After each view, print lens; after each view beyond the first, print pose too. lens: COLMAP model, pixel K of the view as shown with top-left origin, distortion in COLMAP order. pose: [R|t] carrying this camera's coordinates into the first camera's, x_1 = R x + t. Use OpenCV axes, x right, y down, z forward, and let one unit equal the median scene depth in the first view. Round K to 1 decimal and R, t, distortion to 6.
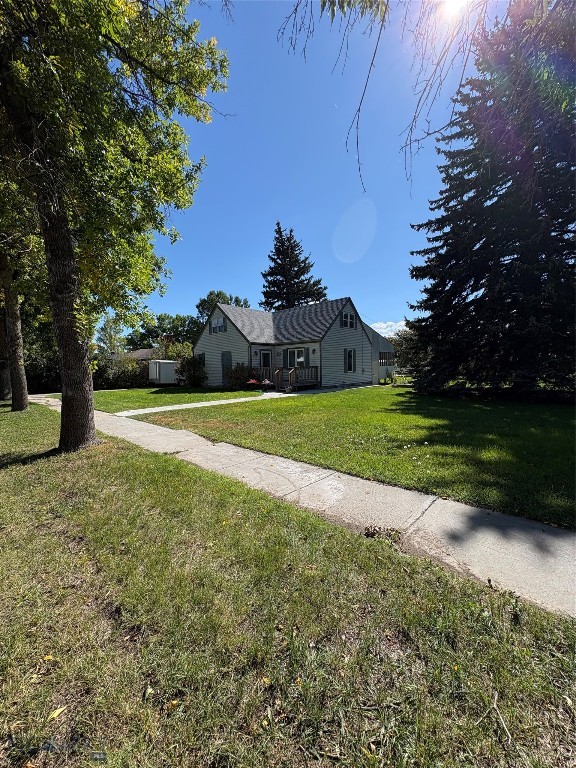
lens RADIAL K [[318.4, 0, 288.0], [0, 318.4, 384.0], [0, 0, 1]] dist [-0.000564, 0.000015]
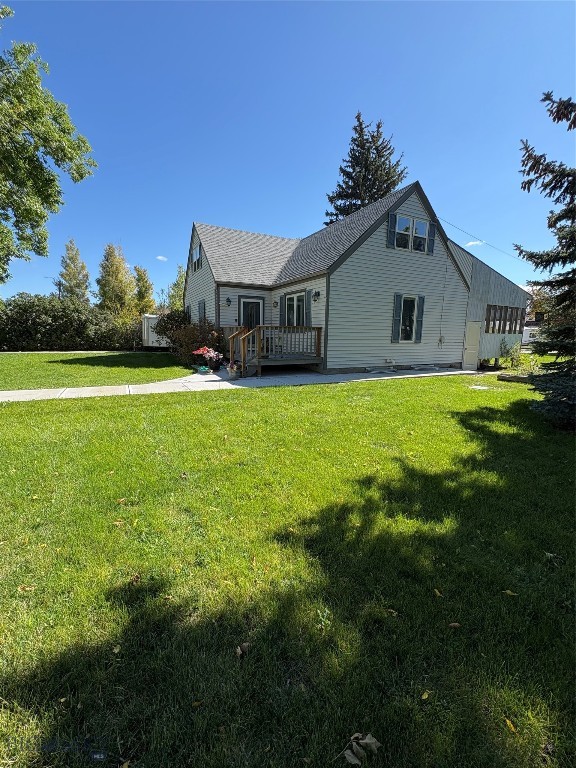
lens RADIAL K [[324.4, 0, 288.0], [0, 324.4, 384.0], [0, 0, 1]] dist [-0.000854, 0.000018]
pose [[0.934429, 0.089436, -0.344736, 0.186139], [-0.053154, 0.992136, 0.113314, -0.018126], [0.352160, -0.087560, 0.931835, 0.414599]]
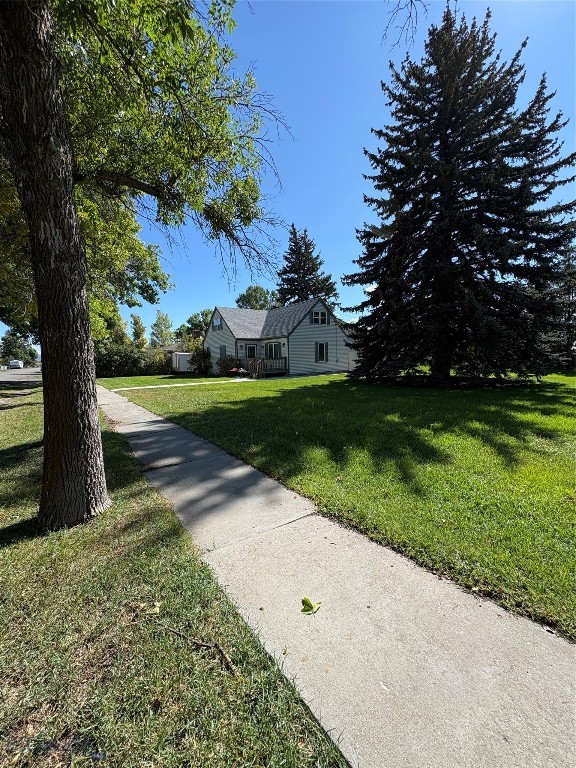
lens RADIAL K [[324.4, 0, 288.0], [0, 324.4, 384.0], [0, 0, 1]] dist [-0.000854, 0.000018]
pose [[0.980556, 0.009854, -0.195992, 0.282472], [-0.002967, 0.999369, 0.035405, 0.001880], [0.196217, -0.034135, 0.979966, -0.179497]]
